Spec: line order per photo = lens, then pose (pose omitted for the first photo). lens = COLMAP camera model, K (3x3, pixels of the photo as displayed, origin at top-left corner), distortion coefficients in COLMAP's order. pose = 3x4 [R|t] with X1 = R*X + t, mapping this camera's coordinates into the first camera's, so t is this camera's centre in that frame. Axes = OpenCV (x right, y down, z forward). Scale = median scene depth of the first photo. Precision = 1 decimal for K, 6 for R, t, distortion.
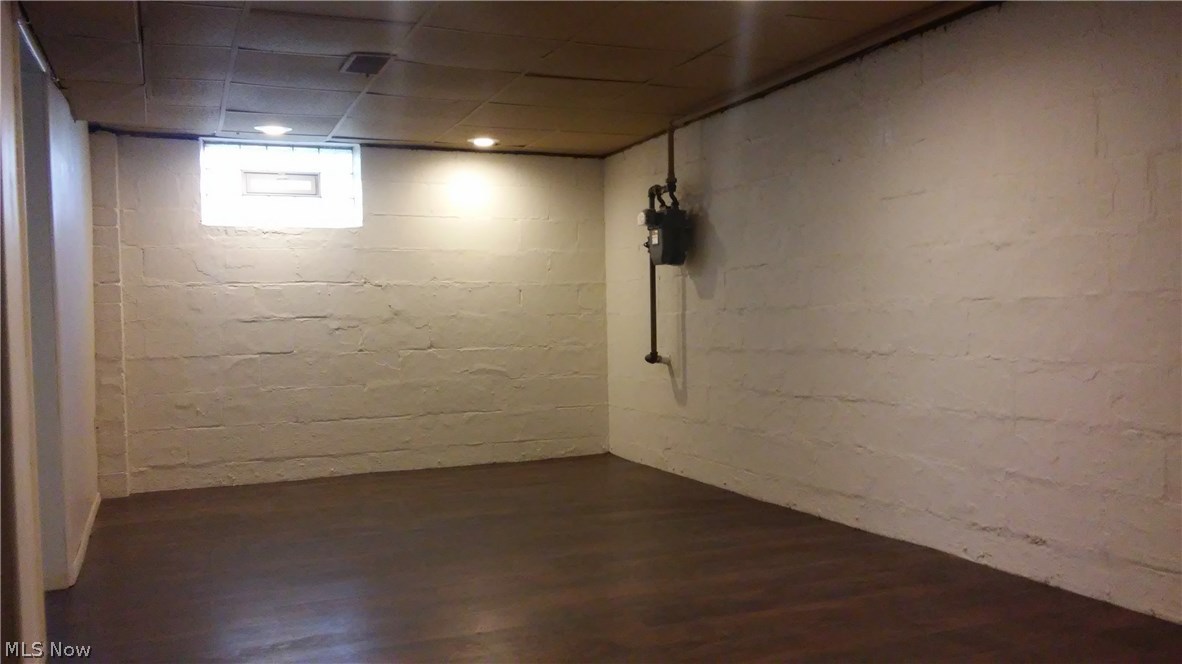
lens RADIAL K [[1047.4, 0, 594.7], [0, 1047.4, 340.3], [0, 0, 1]] dist [0.110323, -0.123953]
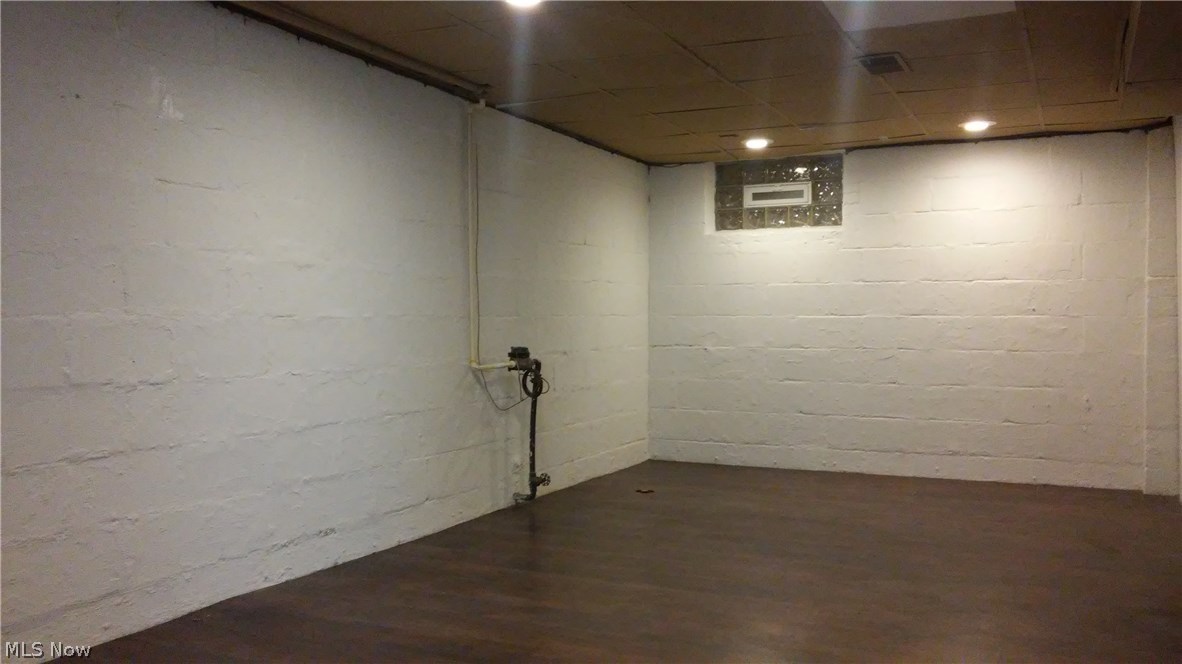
lens RADIAL K [[1047.4, 0, 594.9], [0, 1047.4, 322.6], [0, 0, 1]] dist [0.110323, -0.123953]
pose [[-0.683670, 0.010144, 0.729721, -0.566287], [0.019791, 0.999793, 0.004644, -0.031609], [-0.729523, 0.017617, -0.683729, 1.469346]]
